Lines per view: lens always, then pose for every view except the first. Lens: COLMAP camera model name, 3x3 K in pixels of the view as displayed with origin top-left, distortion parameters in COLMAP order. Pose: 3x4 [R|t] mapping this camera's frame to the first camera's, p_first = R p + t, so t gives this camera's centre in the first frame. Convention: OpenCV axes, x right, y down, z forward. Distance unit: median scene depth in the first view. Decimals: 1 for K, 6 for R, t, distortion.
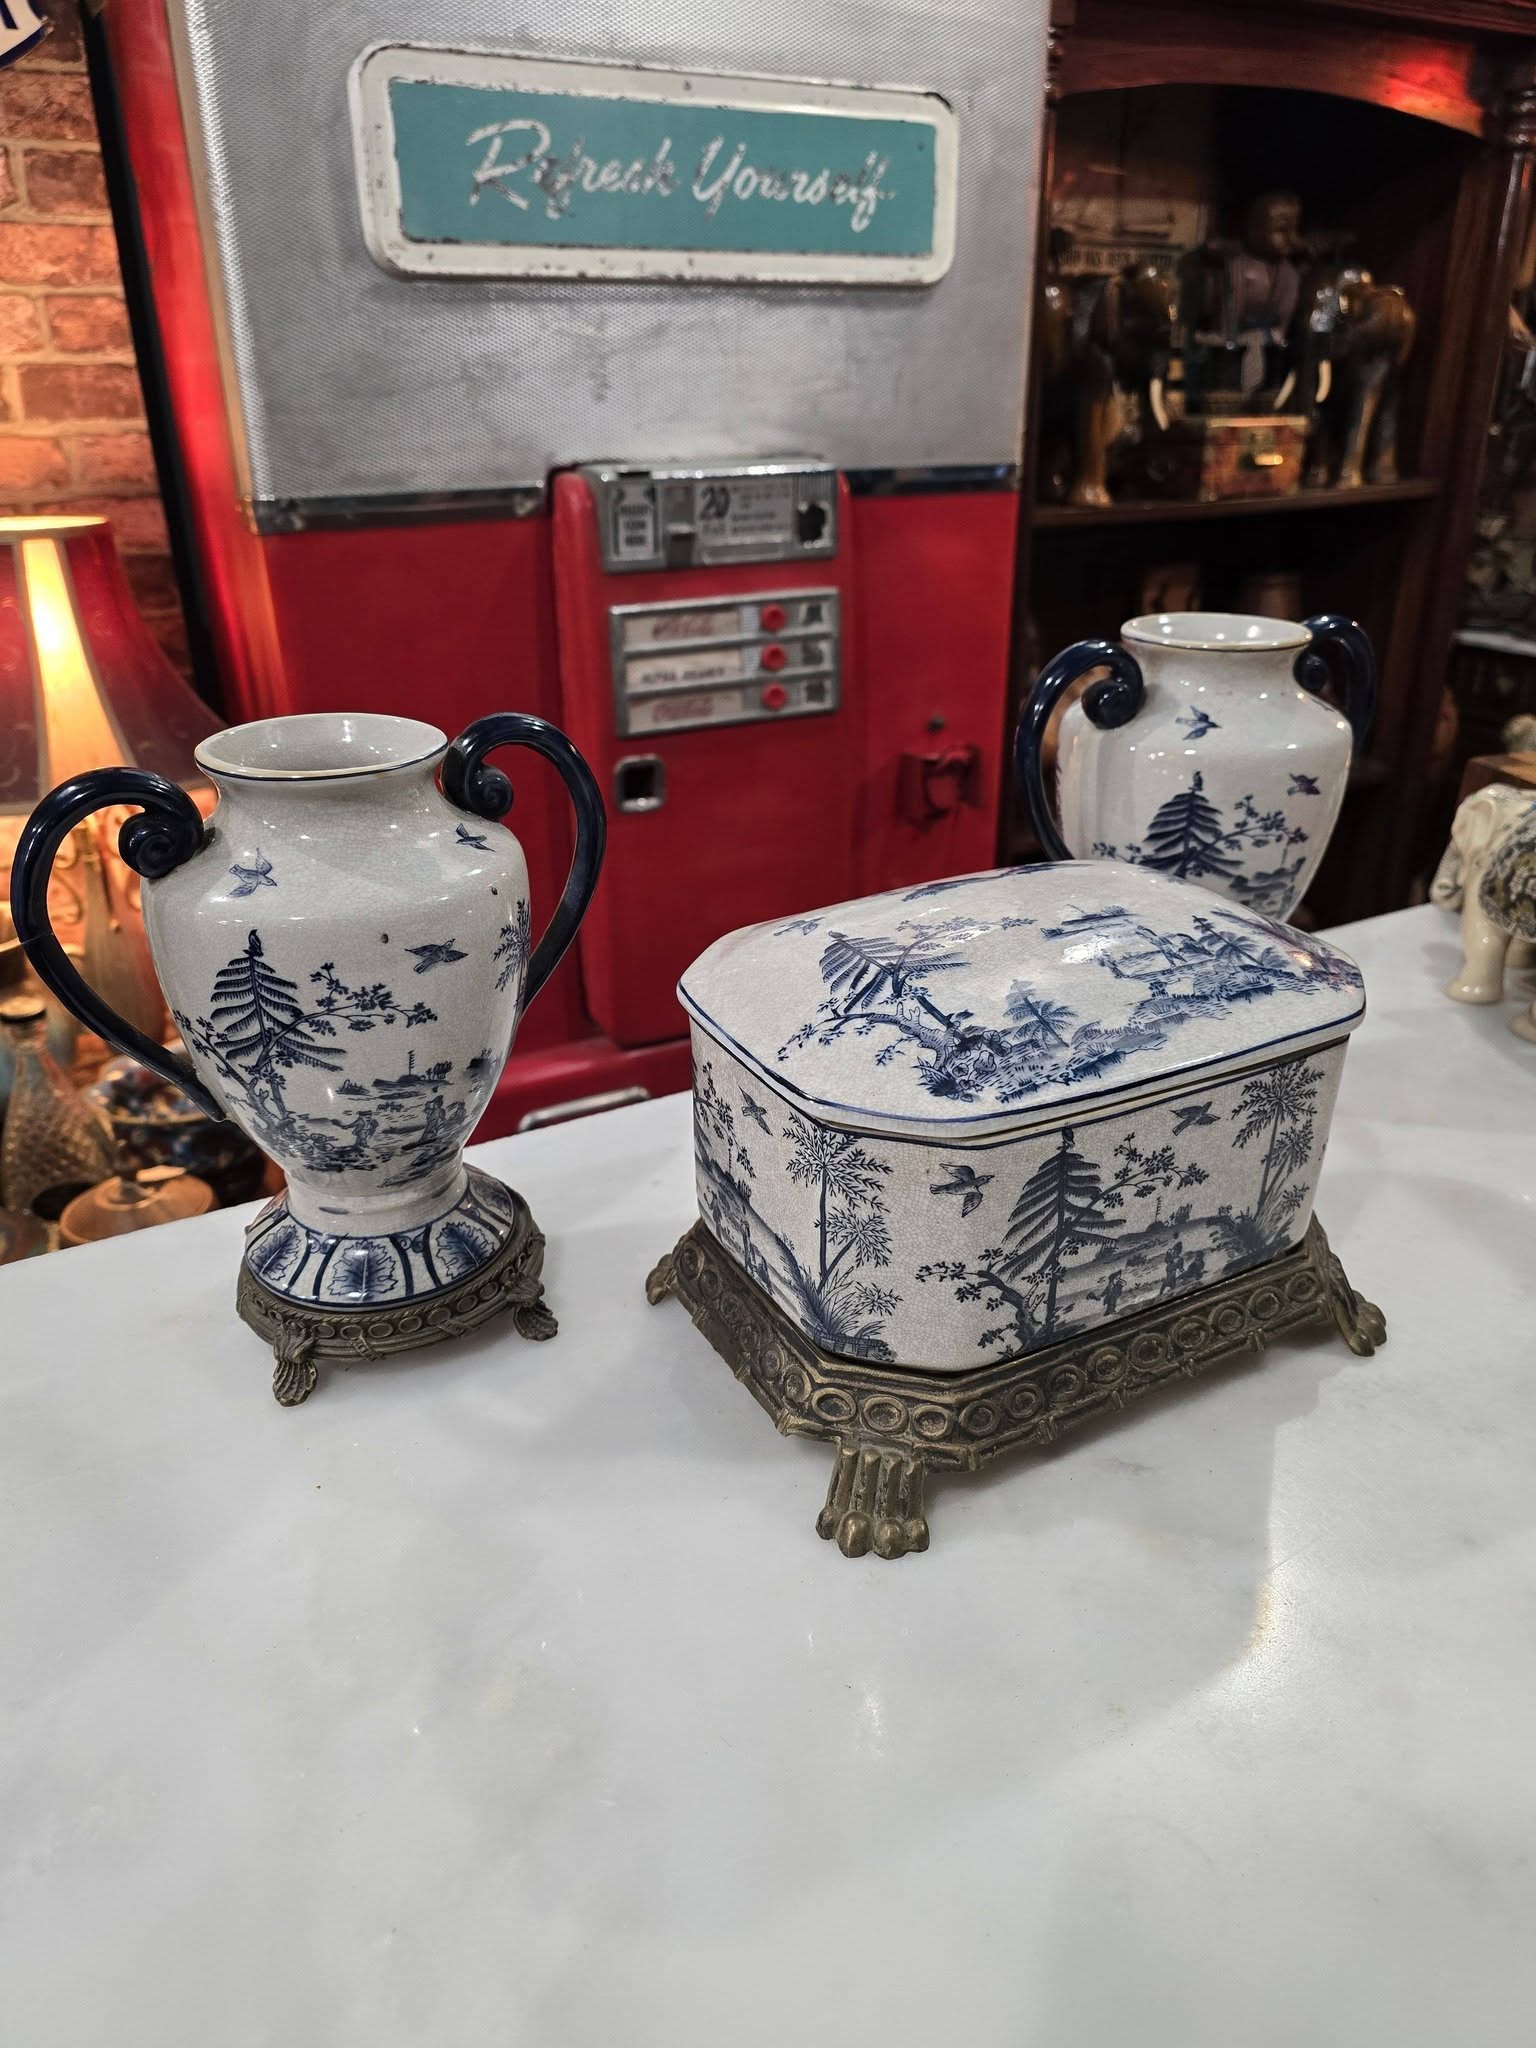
lens RADIAL K [[1394.0, 0, 758.1], [0, 1394.0, 1019.7], [0, 0, 1]] dist [0.034126, -0.045432]
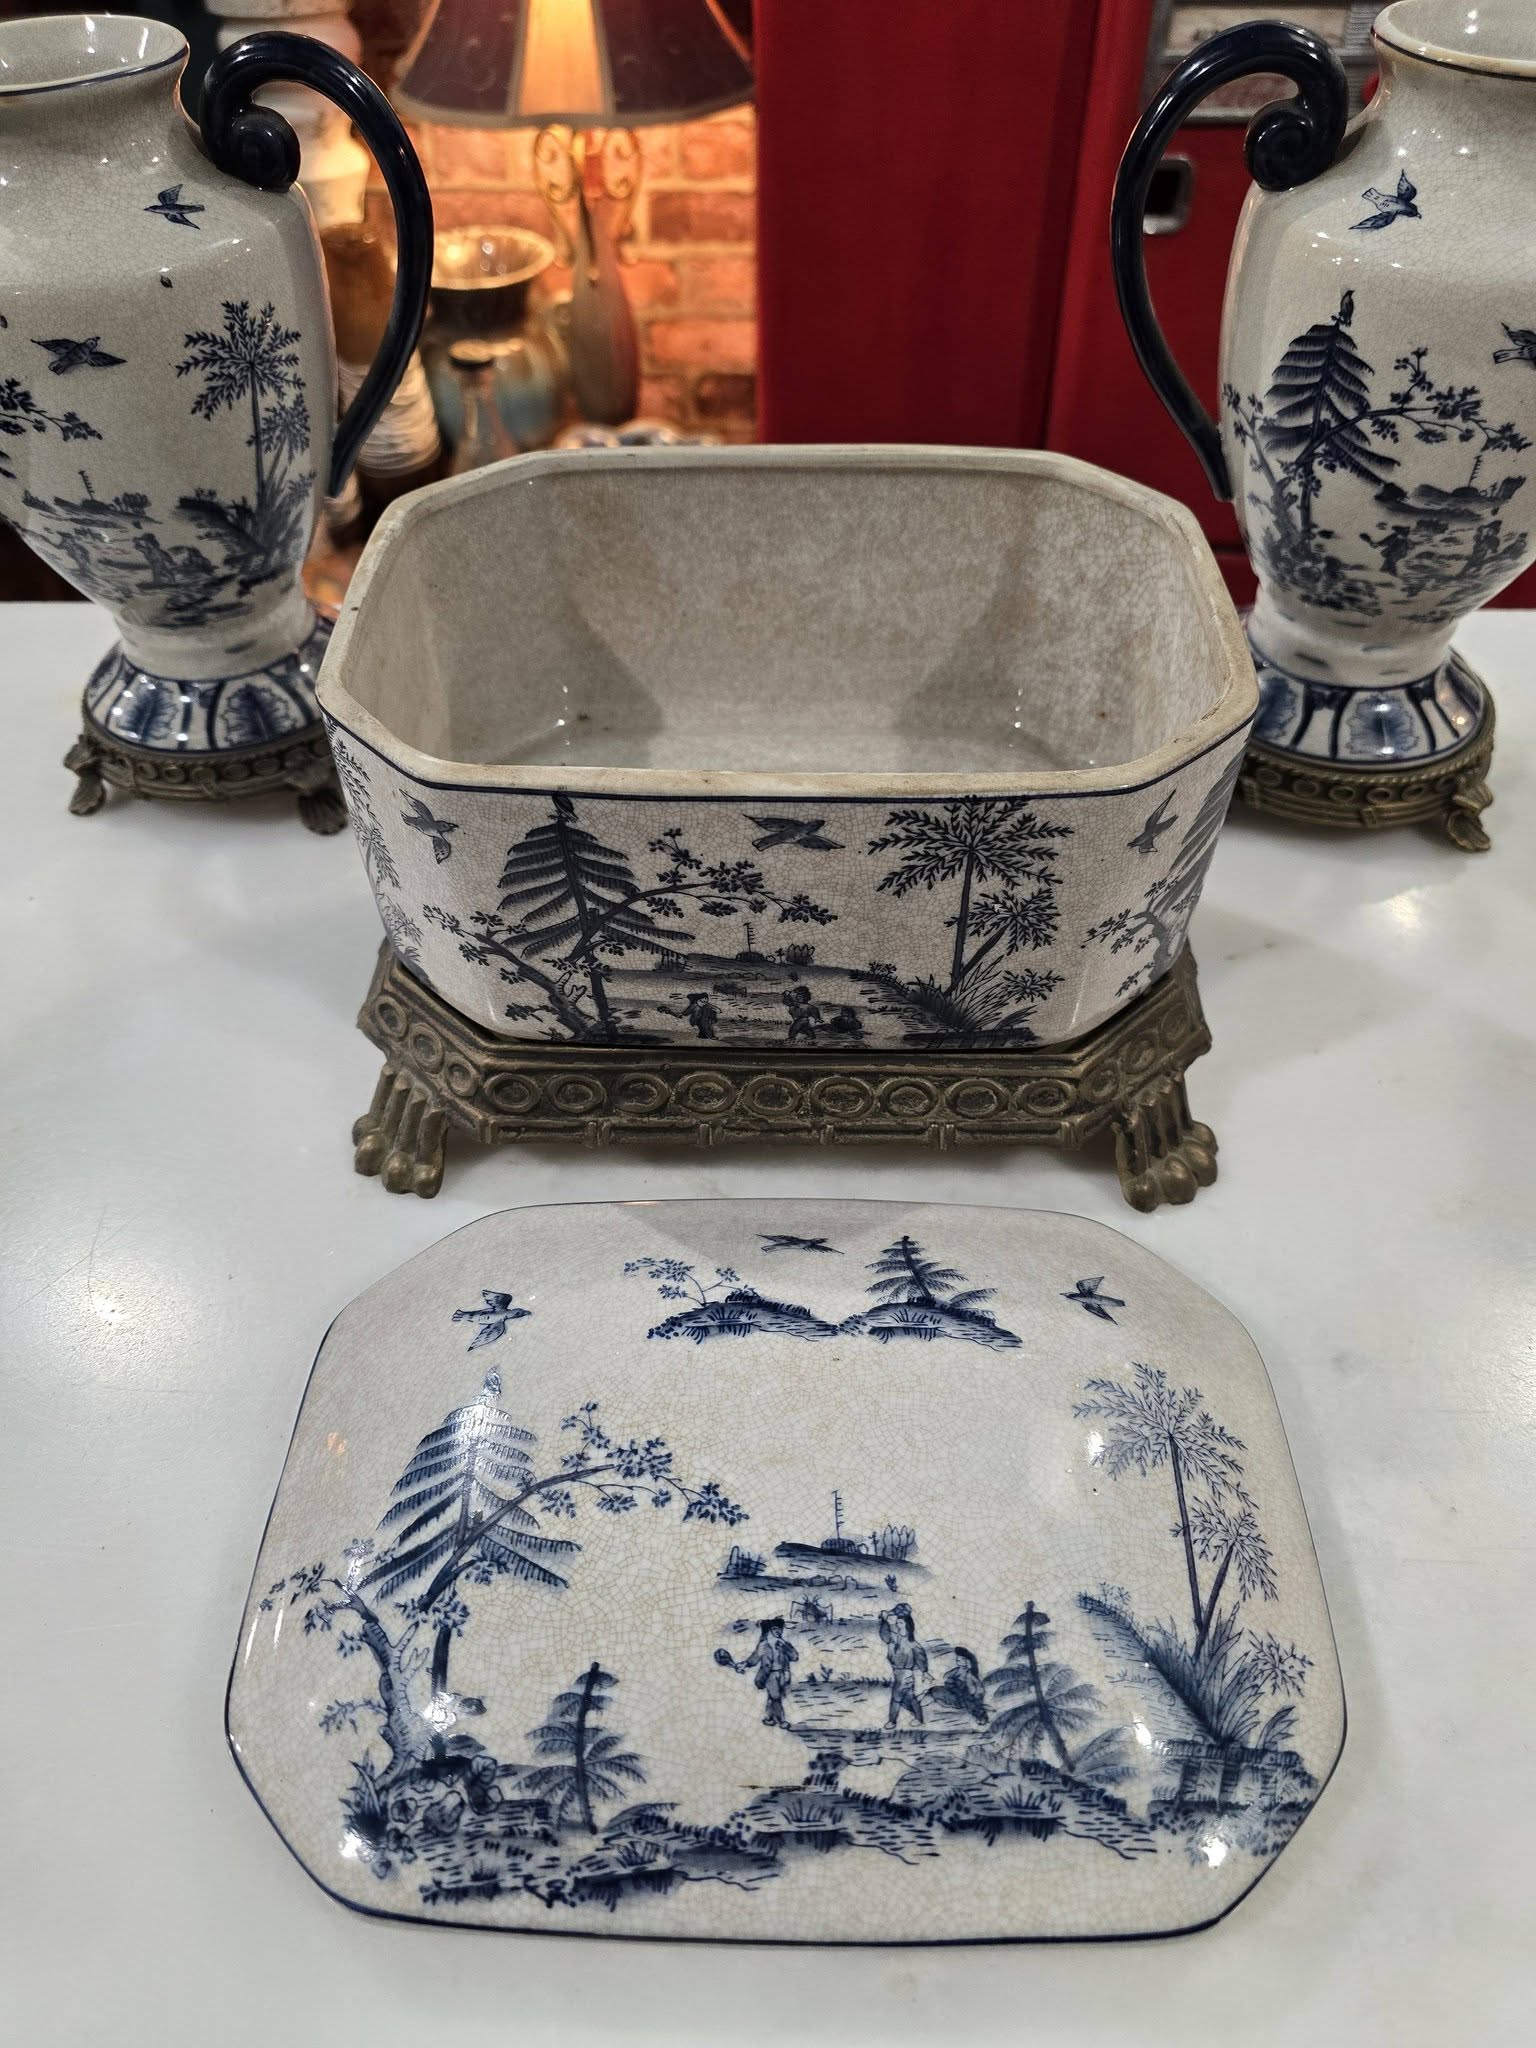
lens RADIAL K [[1394.0, 0, 775.6], [0, 1394.0, 1017.1], [0, 0, 1]] dist [0.034126, -0.045432]
pose [[0.874143, 0.353681, -0.332842, 0.527725], [-0.203193, 0.888796, 0.410798, -0.123307], [0.441120, -0.291464, 0.848800, 0.354043]]
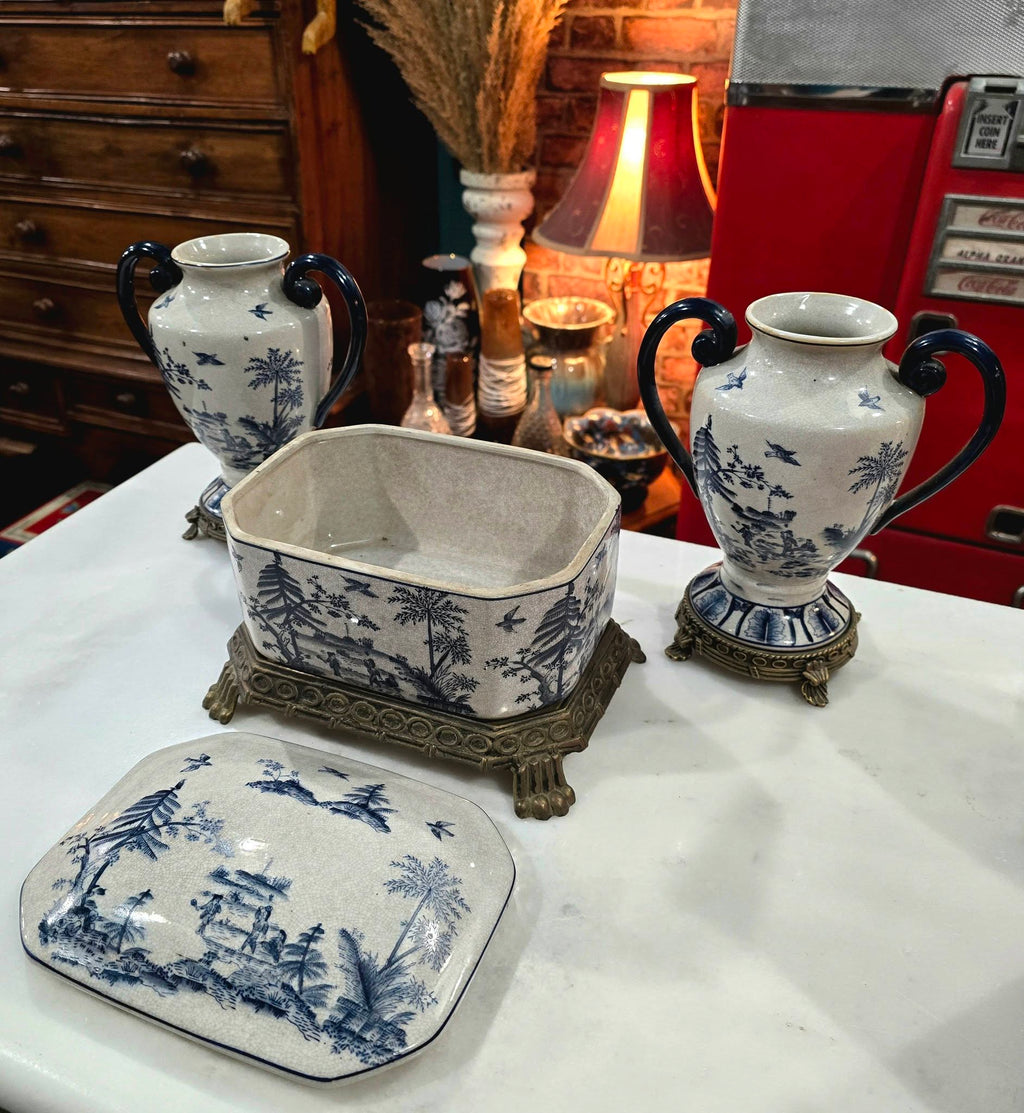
lens RADIAL K [[934.3, 0, 499.8], [0, 934.3, 555.8], [0, 0, 1]] dist [0.054374, -0.062343]
pose [[0.645769, 0.422923, -0.635703, 1.034995], [-0.324934, 0.905648, 0.272434, -0.300123], [0.690942, 0.030632, 0.722261, 0.288138]]
